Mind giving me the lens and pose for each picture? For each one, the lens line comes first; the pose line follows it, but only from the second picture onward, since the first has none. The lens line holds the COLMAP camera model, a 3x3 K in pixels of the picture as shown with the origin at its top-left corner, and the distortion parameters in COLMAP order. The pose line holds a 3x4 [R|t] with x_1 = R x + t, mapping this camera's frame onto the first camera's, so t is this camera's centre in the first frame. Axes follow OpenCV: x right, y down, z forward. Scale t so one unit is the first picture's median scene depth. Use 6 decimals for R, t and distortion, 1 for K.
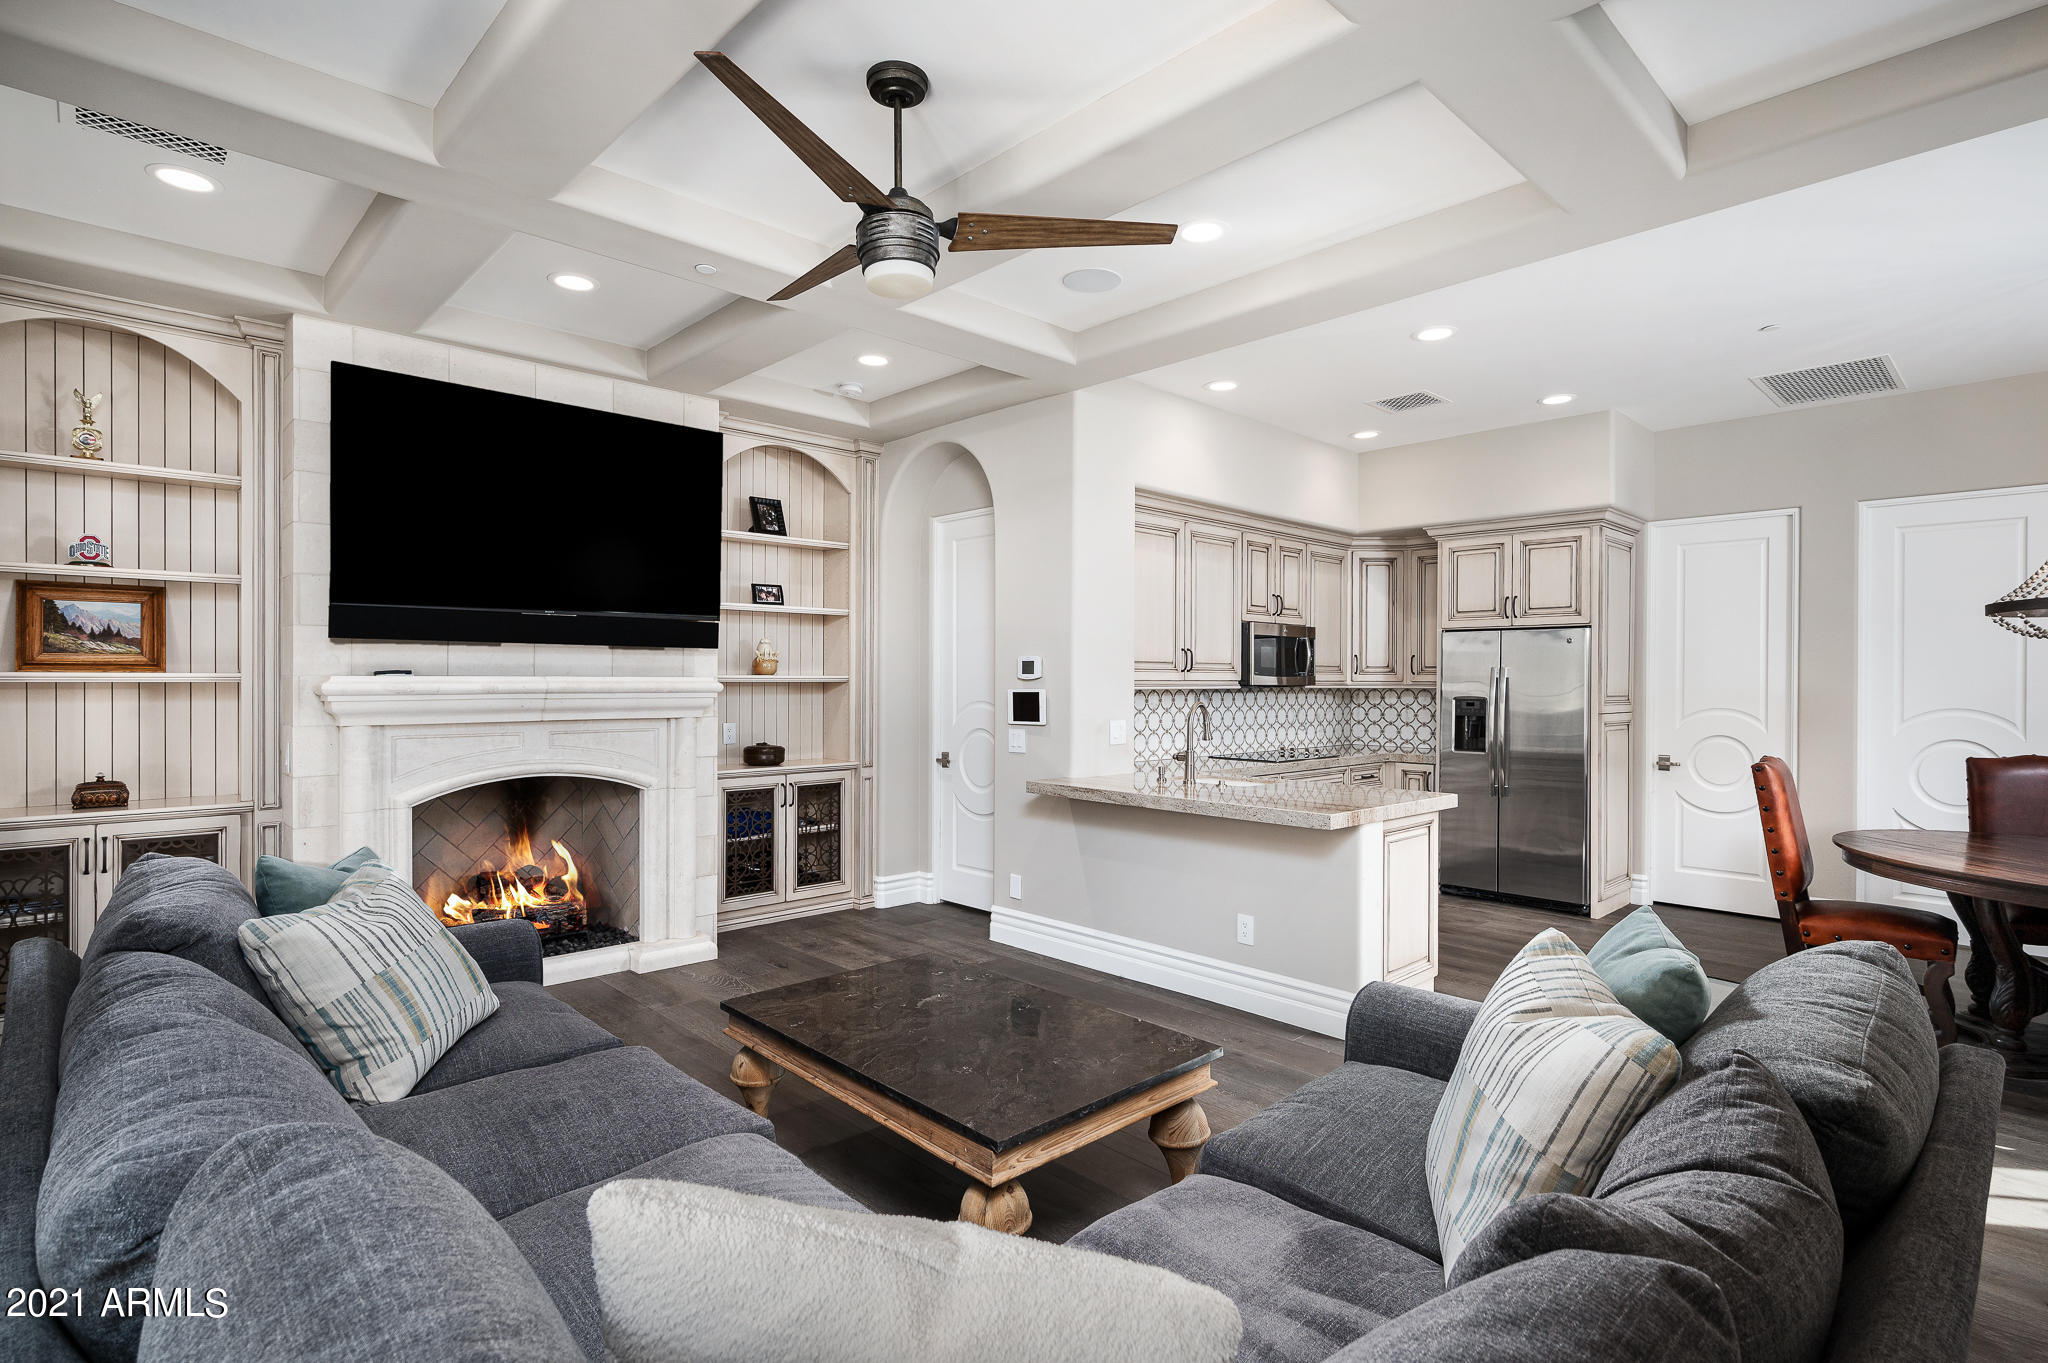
lens RADIAL K [[1004.8, 0, 1021.6], [0, 1004.8, 679.7], [0, 0, 1]] dist [0.001684, 0.000331]
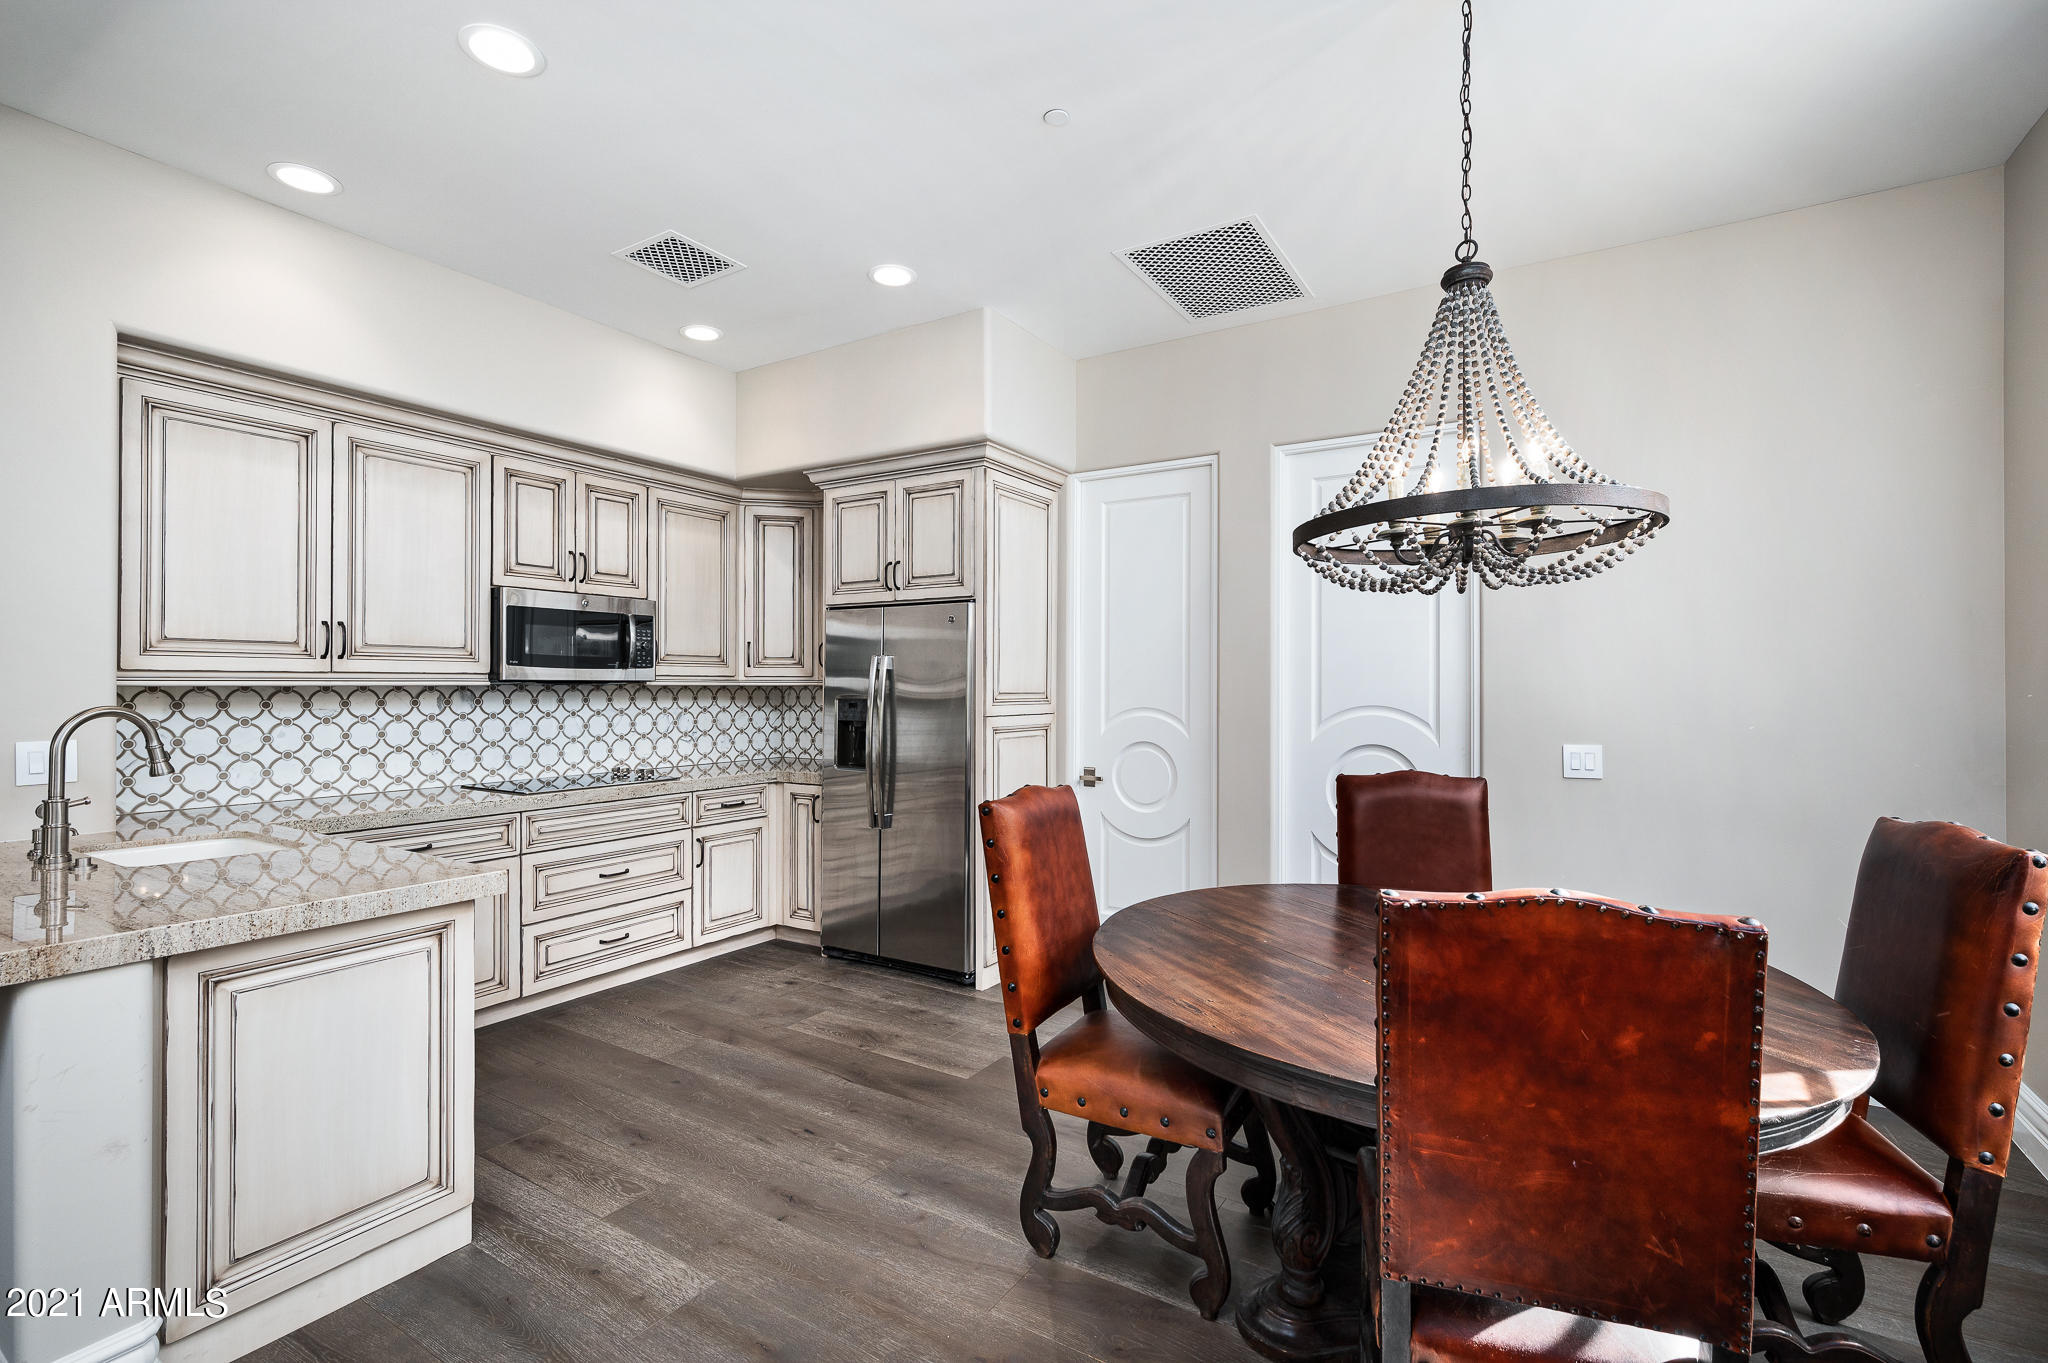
lens RADIAL K [[932.1, 0, 1022.9], [0, 932.1, 681.1], [0, 0, 1]] dist [0.000509, 0.000109]
pose [[0.965755, -0.003613, 0.259431, 0.462022], [0.004399, 0.999987, -0.002448, 0.010025], [-0.259419, 0.003506, 0.965759, 0.349383]]
